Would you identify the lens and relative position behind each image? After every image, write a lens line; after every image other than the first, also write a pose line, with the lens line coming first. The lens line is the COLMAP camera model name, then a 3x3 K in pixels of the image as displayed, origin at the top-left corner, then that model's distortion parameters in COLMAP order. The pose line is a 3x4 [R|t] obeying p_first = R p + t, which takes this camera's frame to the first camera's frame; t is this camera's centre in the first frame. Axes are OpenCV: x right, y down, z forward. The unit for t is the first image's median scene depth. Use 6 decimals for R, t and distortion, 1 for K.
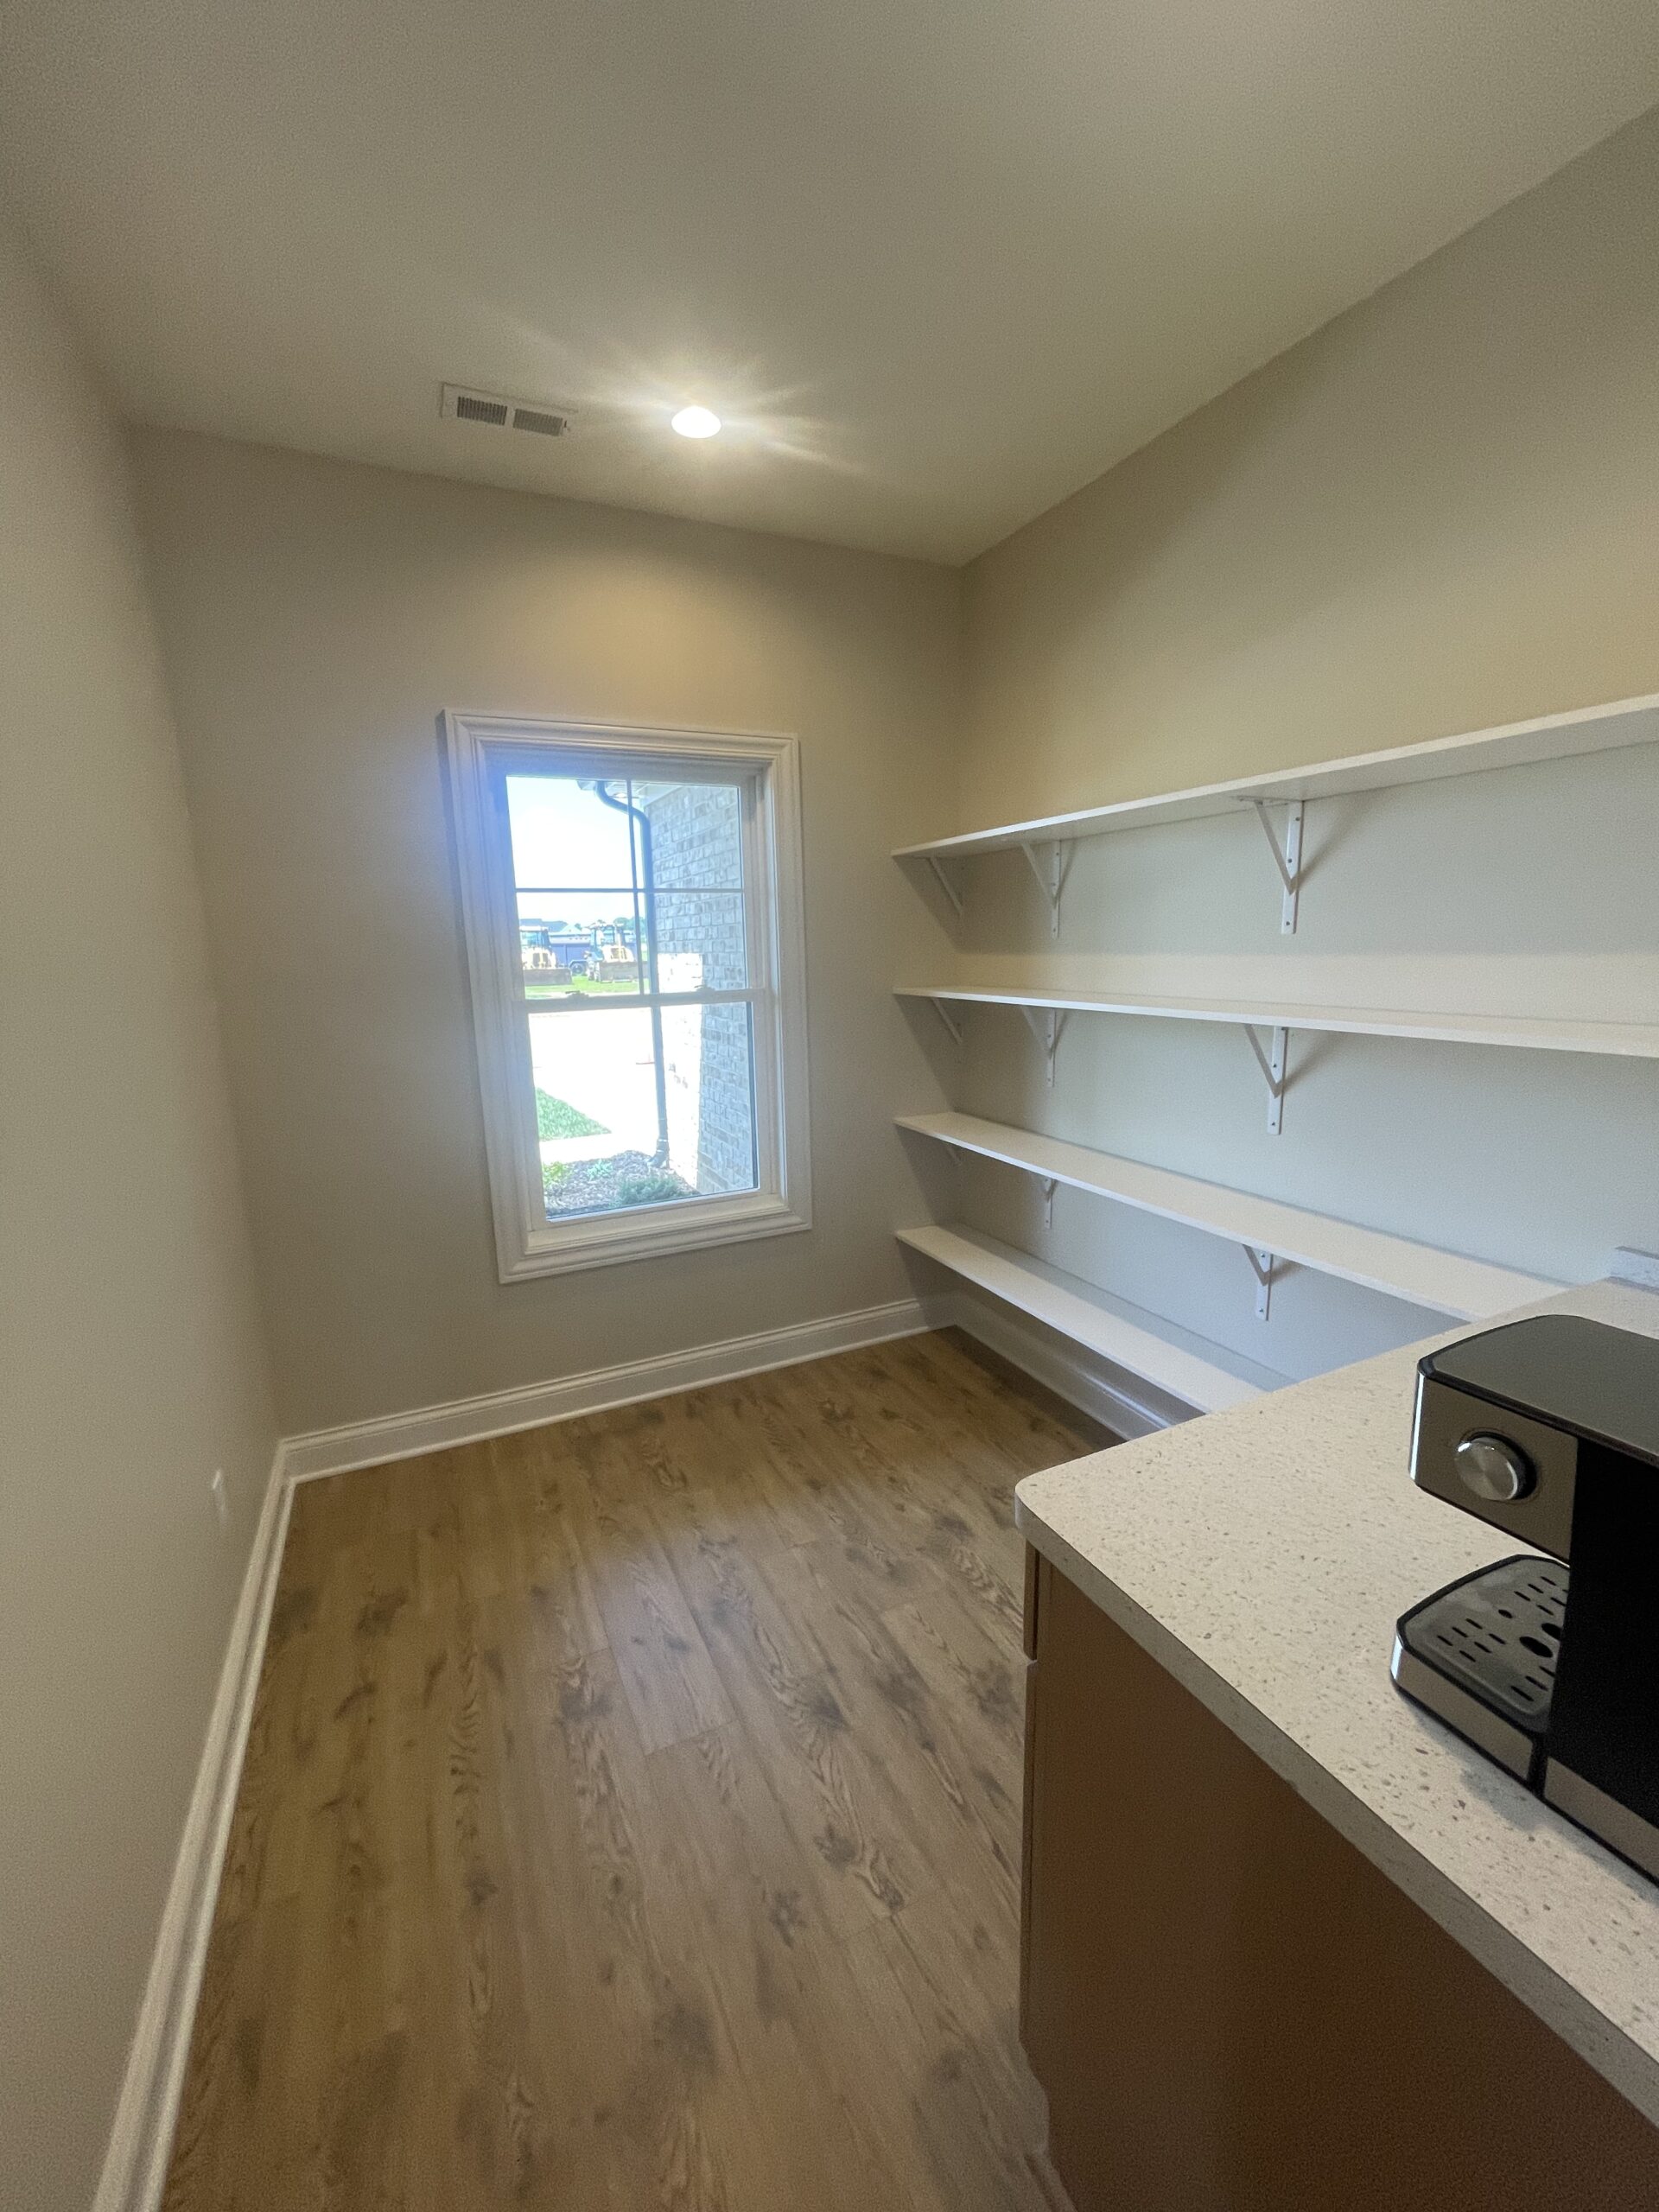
lens RADIAL K [[889.3, 0, 824.9], [0, 889.3, 1102.2], [0, 0, 1]] dist [-0.000226, 0.000177]
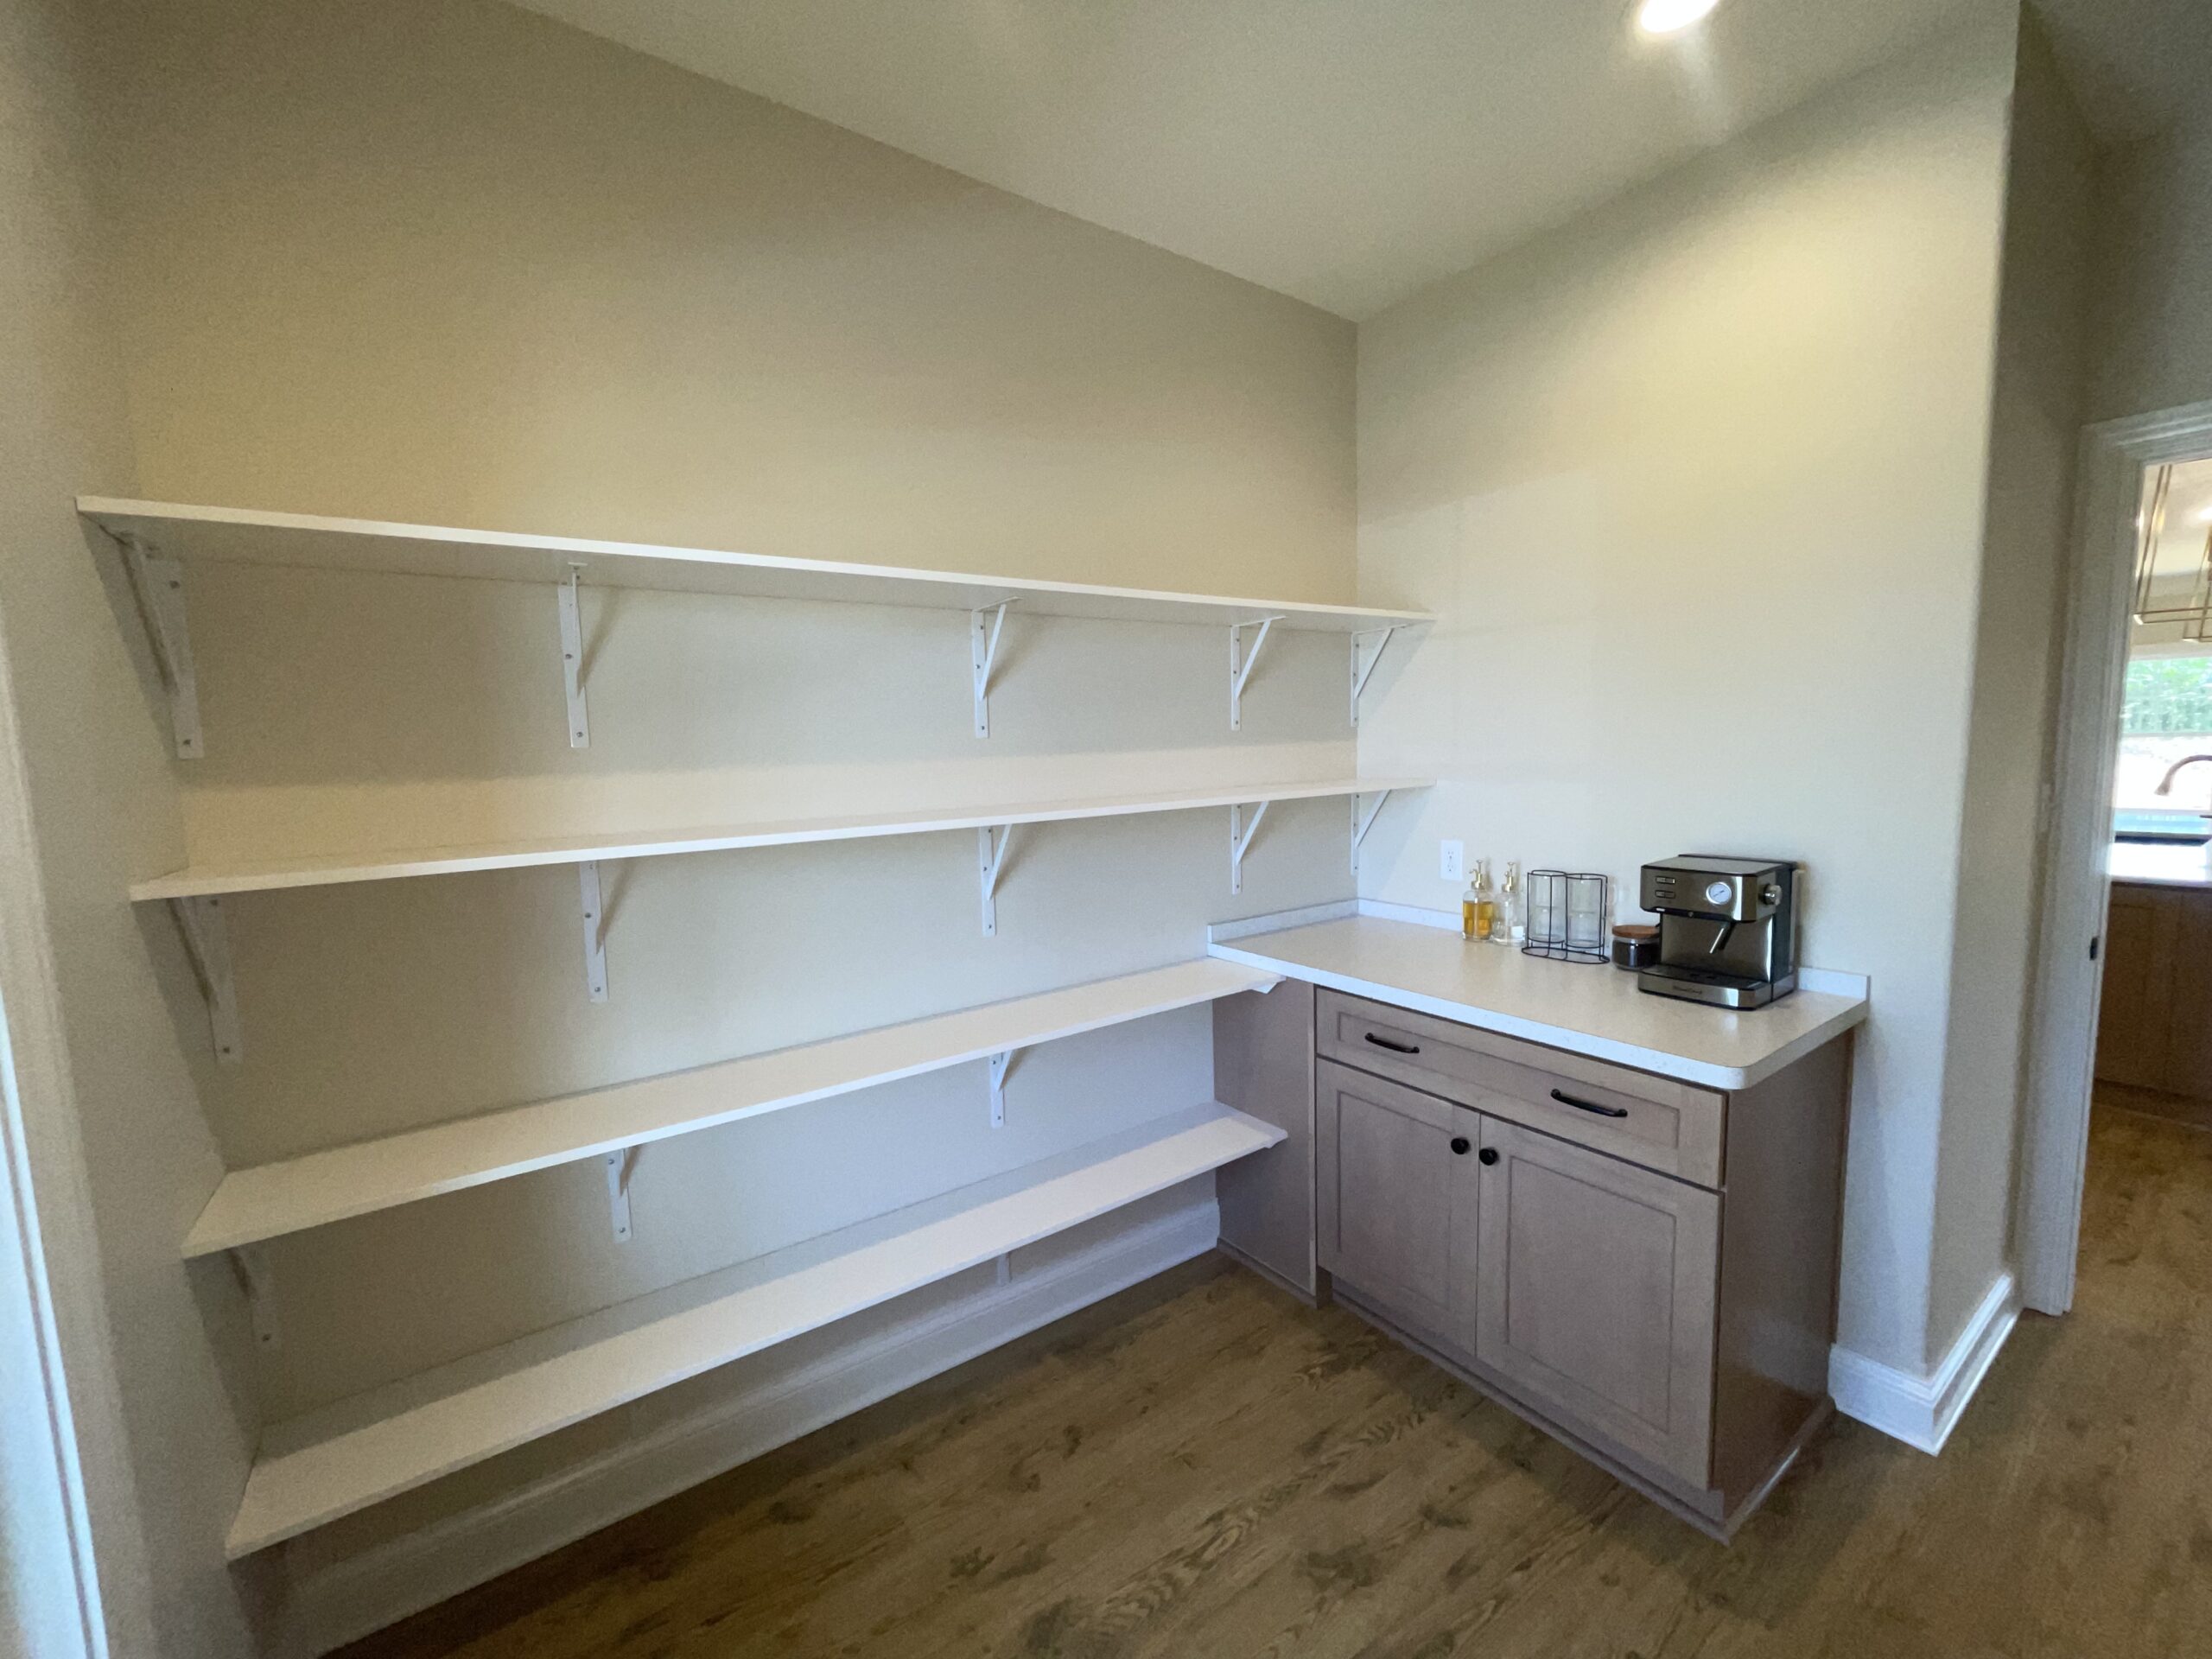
lens RADIAL K [[889.3, 0, 1101.8], [0, 889.3, 836.3], [0, 0, 1]] dist [-0.000226, 0.000177]
pose [[-0.165586, -0.076816, 0.983199, -0.427906], [0.209873, 0.971380, 0.111238, -0.138177], [-0.963605, 0.224766, -0.144725, 0.883683]]
